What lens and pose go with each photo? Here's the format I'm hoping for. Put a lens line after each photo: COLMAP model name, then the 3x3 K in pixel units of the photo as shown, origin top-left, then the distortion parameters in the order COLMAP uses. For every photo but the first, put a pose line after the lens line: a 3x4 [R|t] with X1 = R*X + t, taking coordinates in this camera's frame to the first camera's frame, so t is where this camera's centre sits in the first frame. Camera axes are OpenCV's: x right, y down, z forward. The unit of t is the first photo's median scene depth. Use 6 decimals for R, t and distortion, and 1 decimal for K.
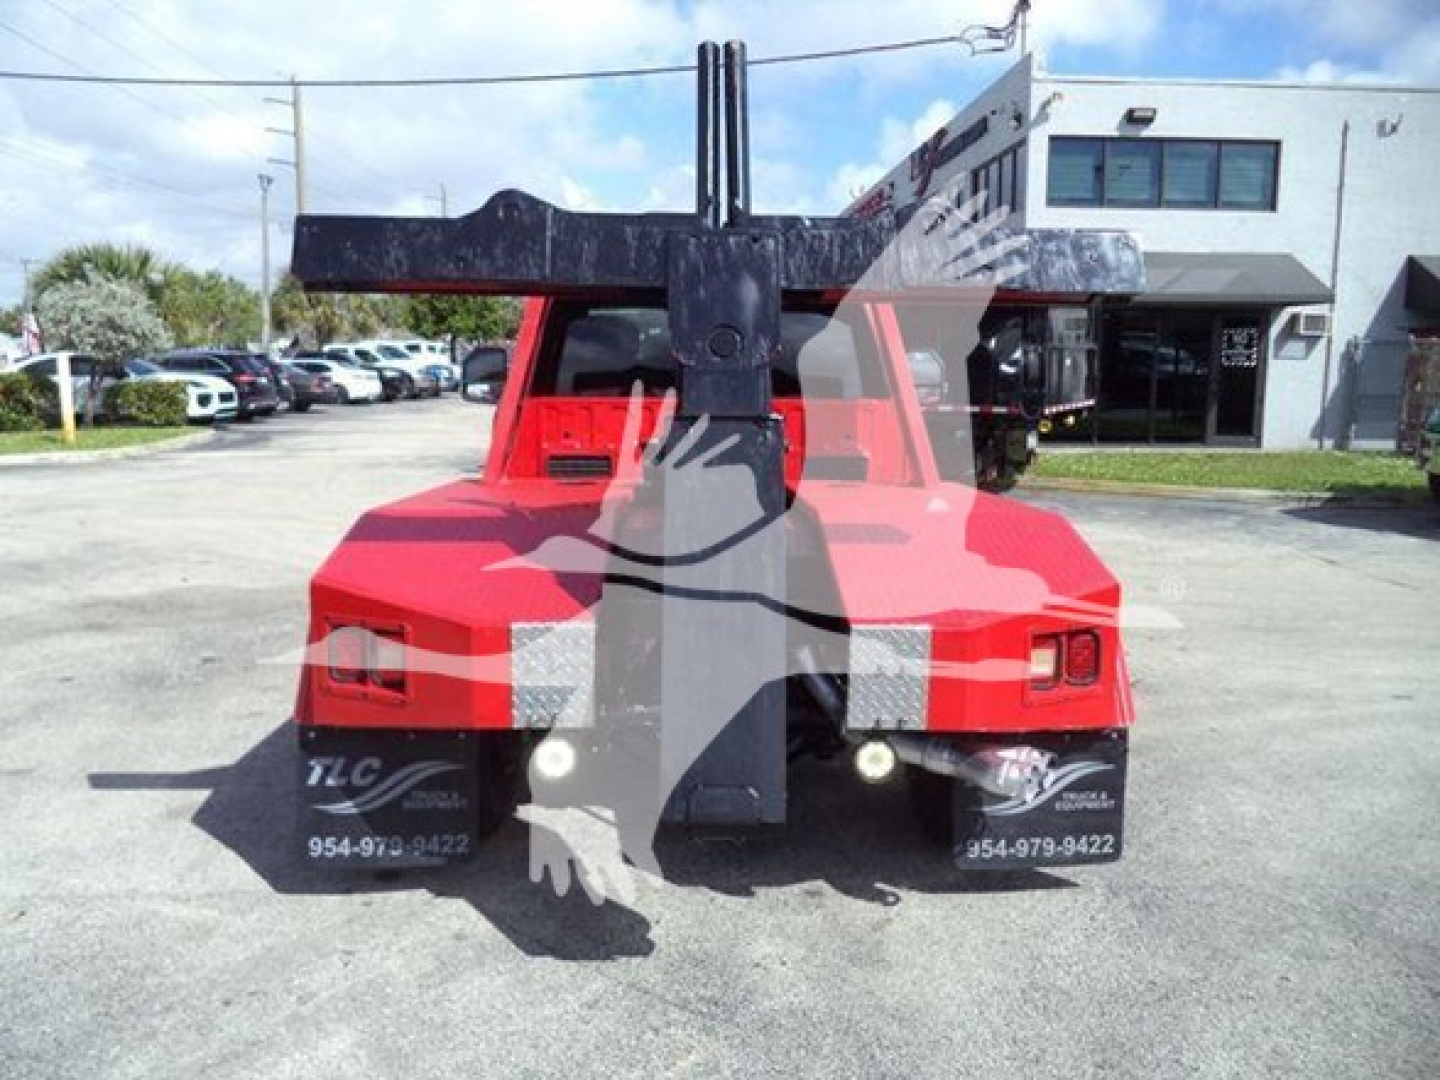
lens RADIAL K [[1162.9, 0, 704.4], [0, 1162.9, 541.3], [0, 0, 1]] dist [-0.030637, -0.002946]
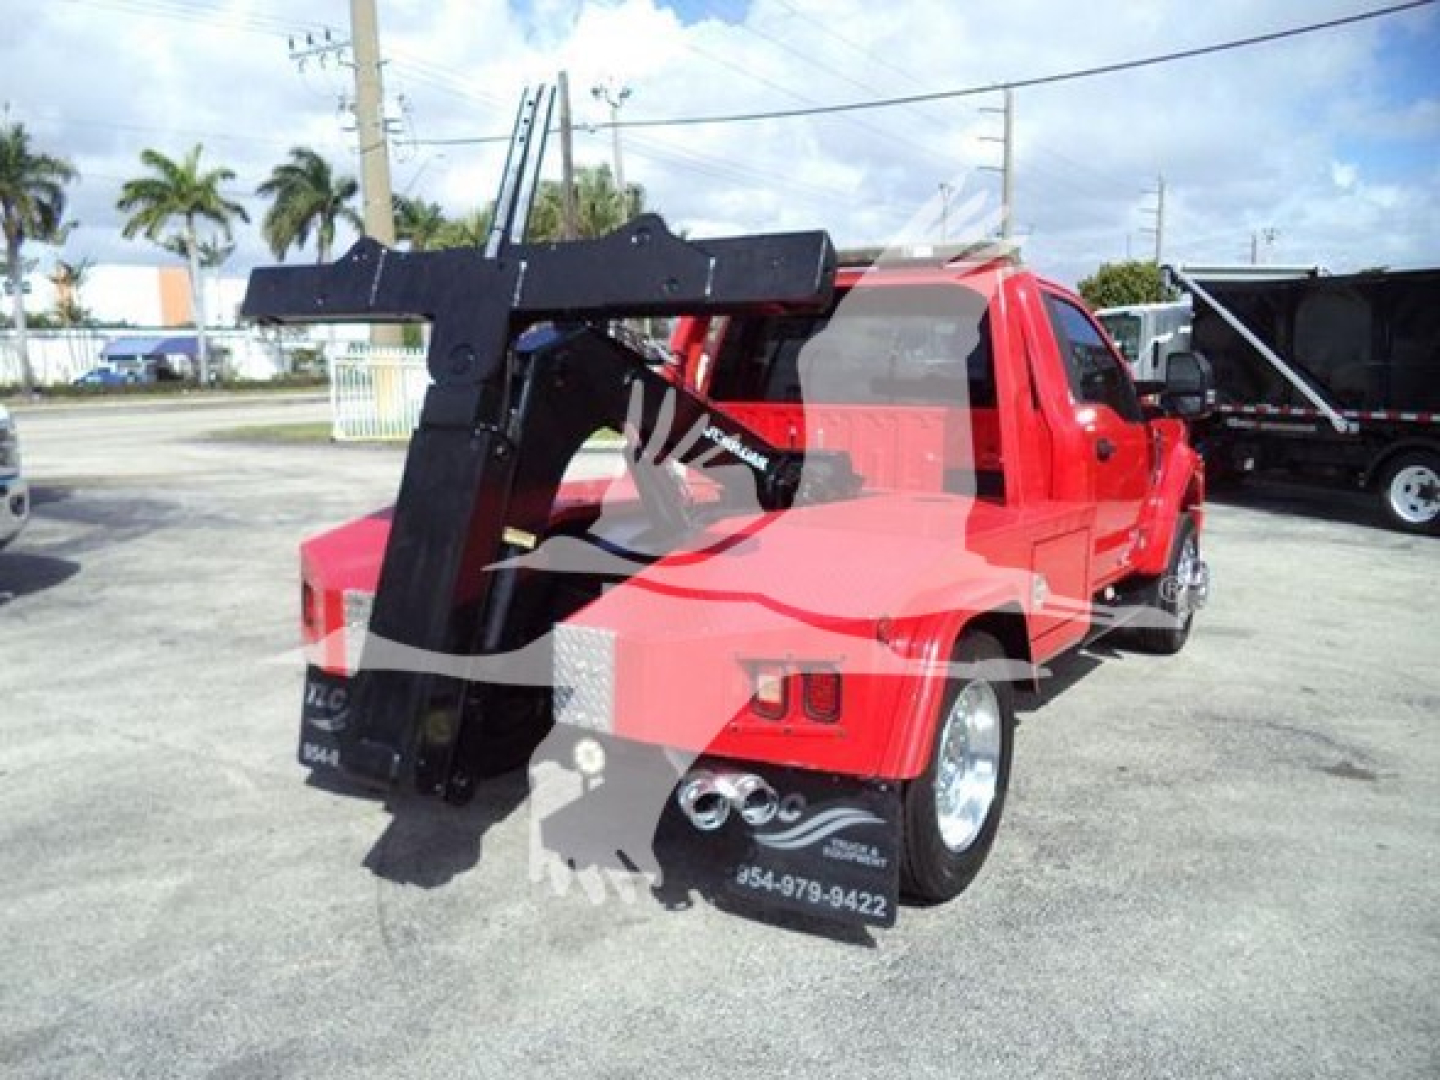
lens RADIAL K [[1162.9, 0, 721.3], [0, 1162.9, 541.6], [0, 0, 1]] dist [-0.030637, -0.002946]
pose [[0.831365, 0.078124, -0.550208, 0.699236], [-0.077428, 0.996696, 0.024527, -0.033146], [0.550306, 0.022210, 0.834668, 0.166157]]
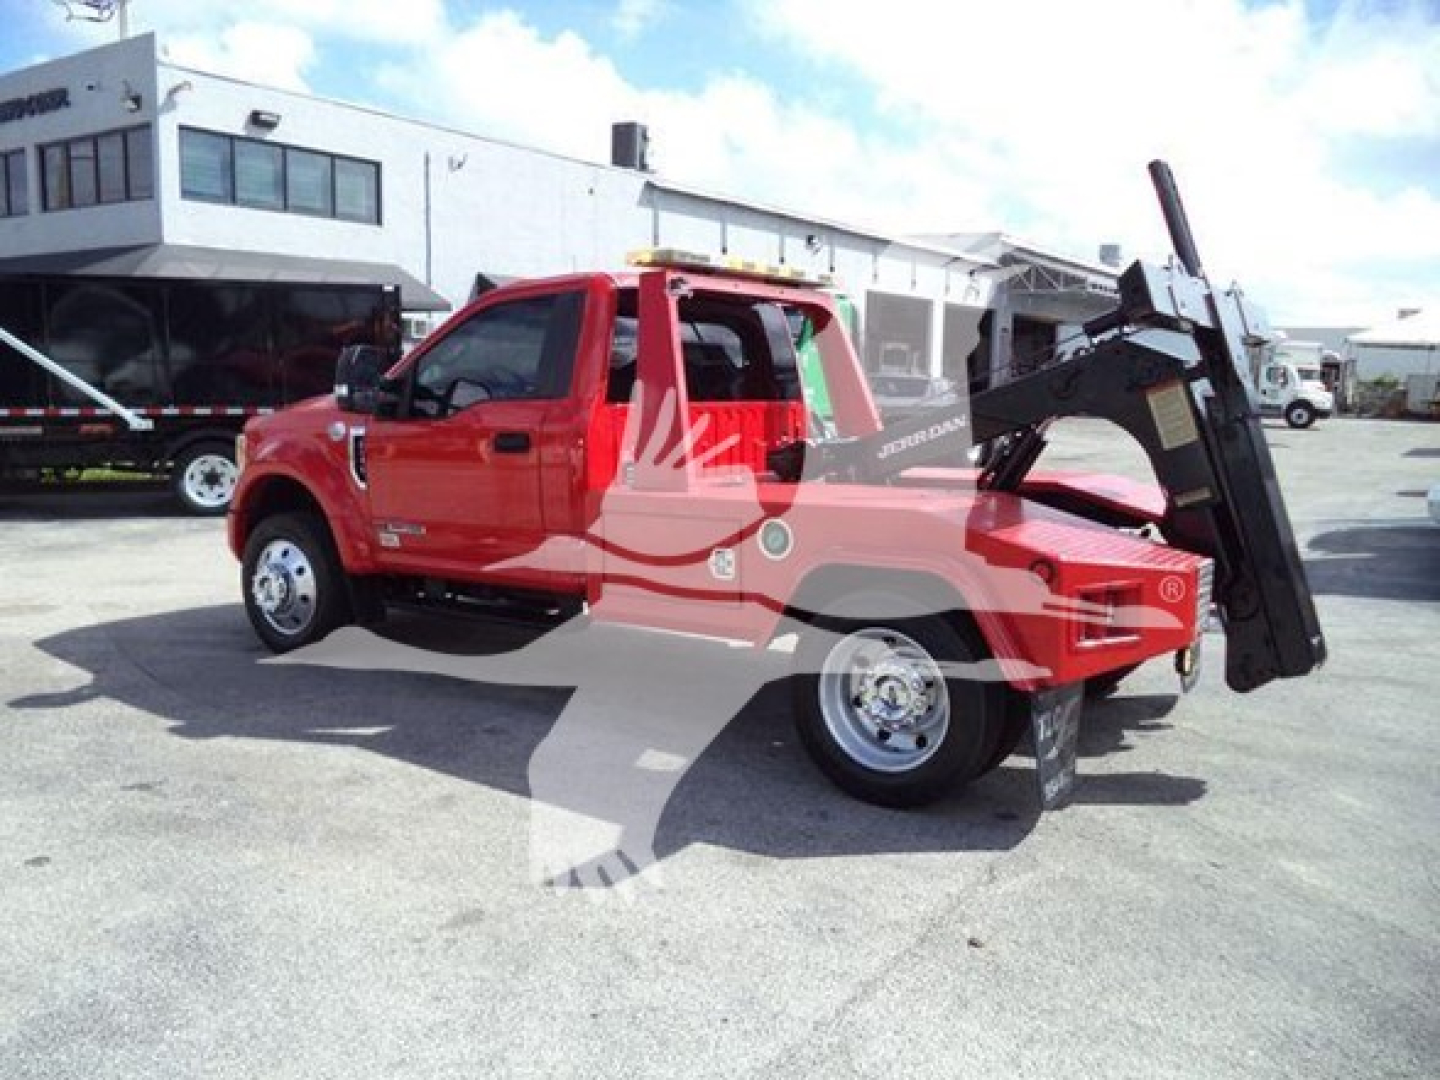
lens RADIAL K [[1162.9, 0, 717.9], [0, 1162.9, 535.5], [0, 0, 1]] dist [-0.030637, -0.002946]
pose [[0.595986, -0.107141, 0.795815, -1.373236], [0.107640, 0.992774, 0.053046, -0.089558], [-0.795748, 0.054047, 0.603212, 0.514122]]
